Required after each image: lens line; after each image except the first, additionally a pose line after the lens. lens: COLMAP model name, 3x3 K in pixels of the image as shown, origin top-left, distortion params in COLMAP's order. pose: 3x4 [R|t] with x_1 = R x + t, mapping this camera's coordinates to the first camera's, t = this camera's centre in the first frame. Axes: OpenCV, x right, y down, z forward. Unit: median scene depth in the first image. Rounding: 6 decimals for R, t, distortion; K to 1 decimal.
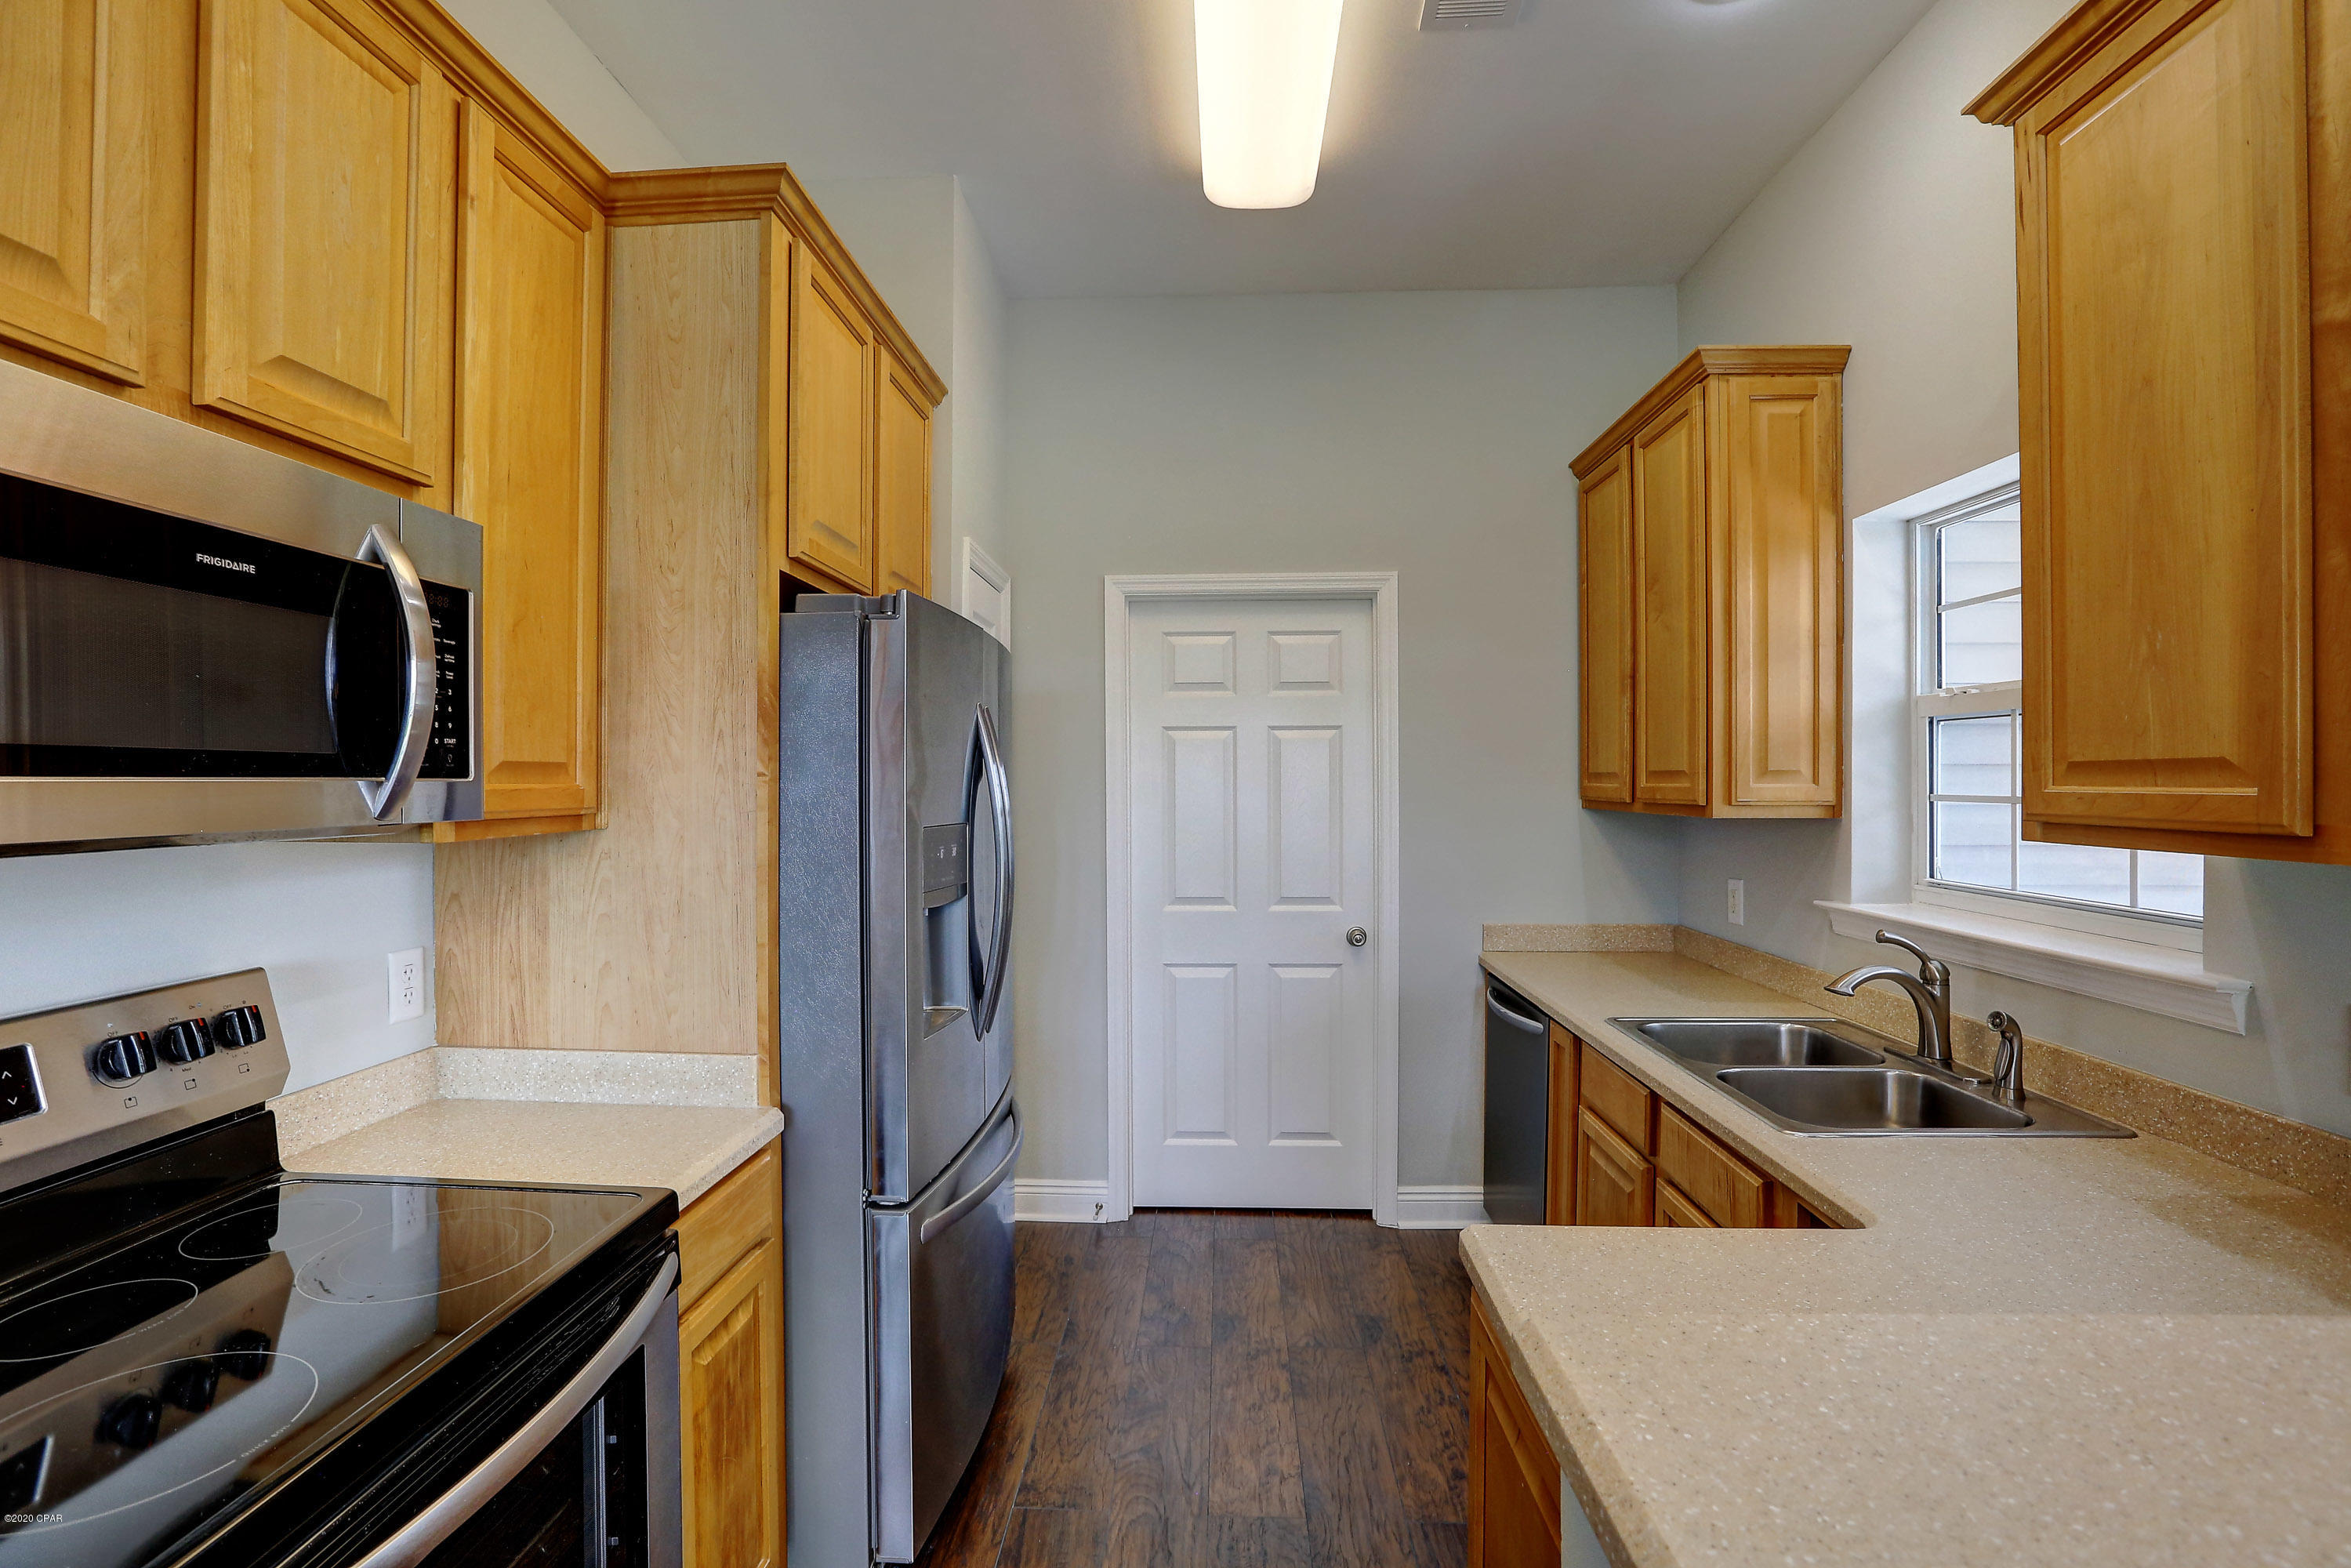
lens RADIAL K [[1027.2, 0, 1174.4], [0, 1027.2, 783.7], [0, 0, 1]] dist [-0.028931, 0.001803]
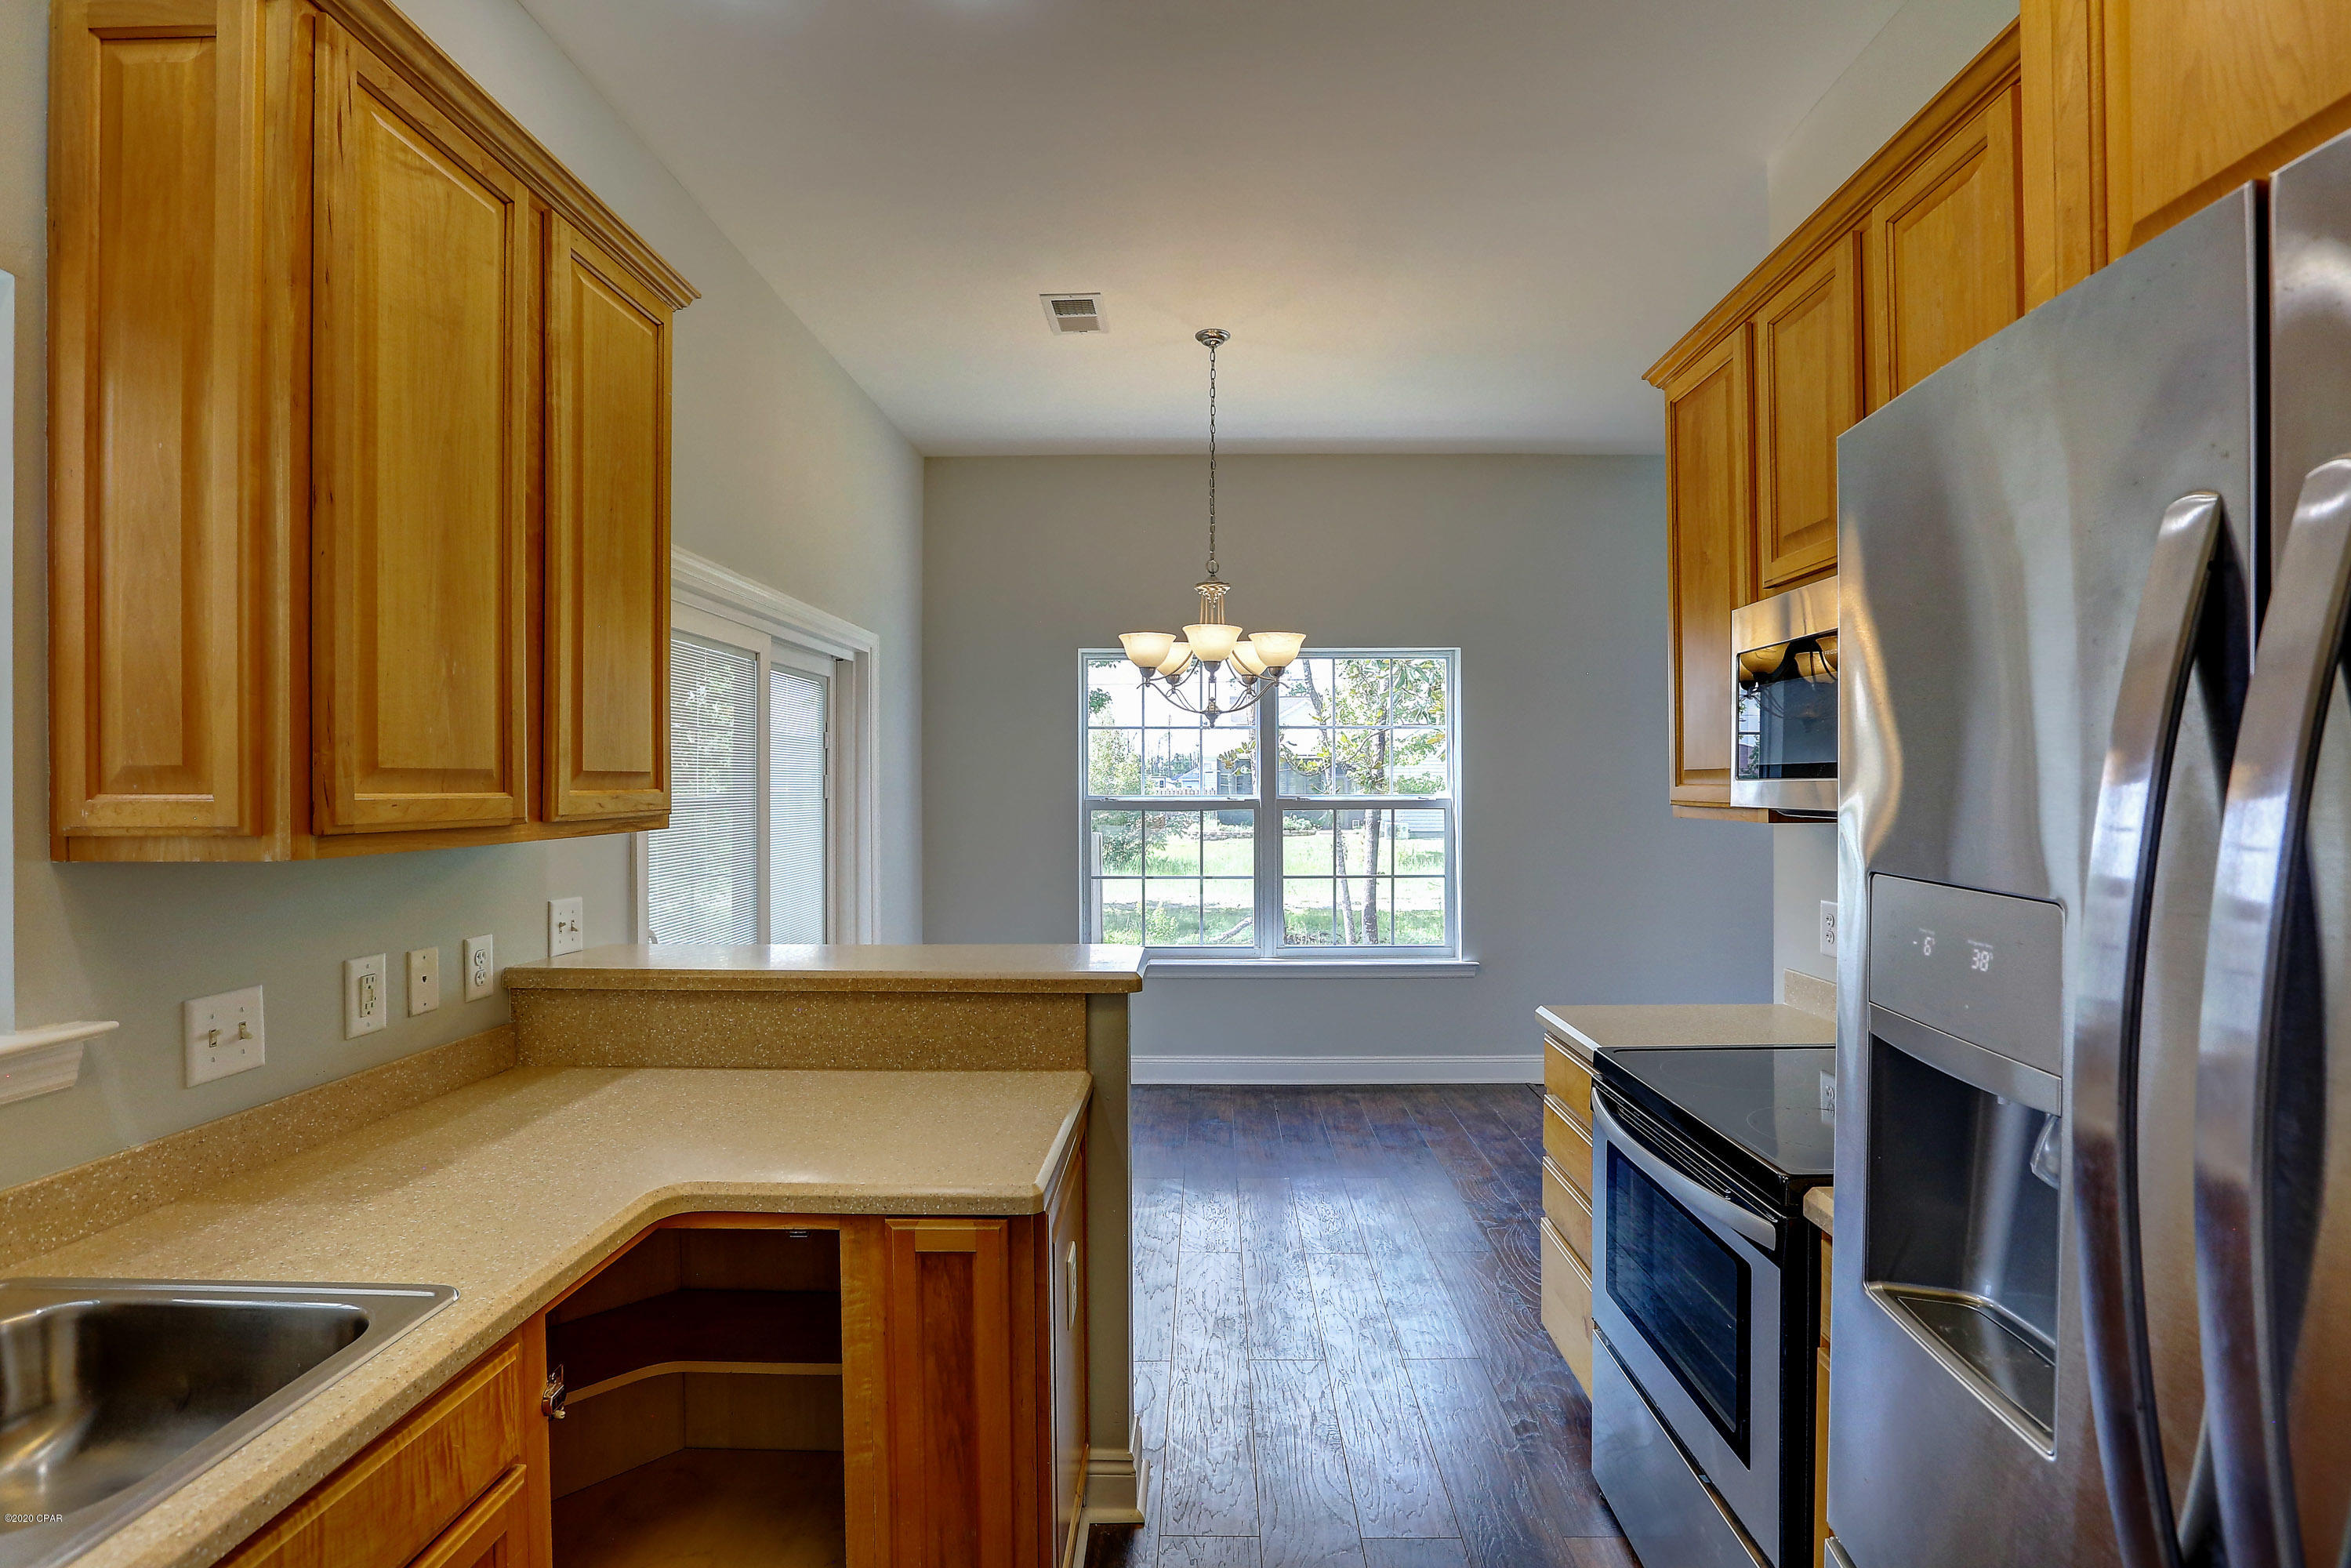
lens RADIAL K [[1027.2, 0, 1177.6], [0, 1027.2, 791.2], [0, 0, 1]] dist [-0.028931, 0.001803]
pose [[-0.999266, 0.006400, -0.037763, 0.170541], [0.006275, 0.999974, 0.003435, 0.002485], [0.037784, 0.003196, -0.999281, 2.064804]]
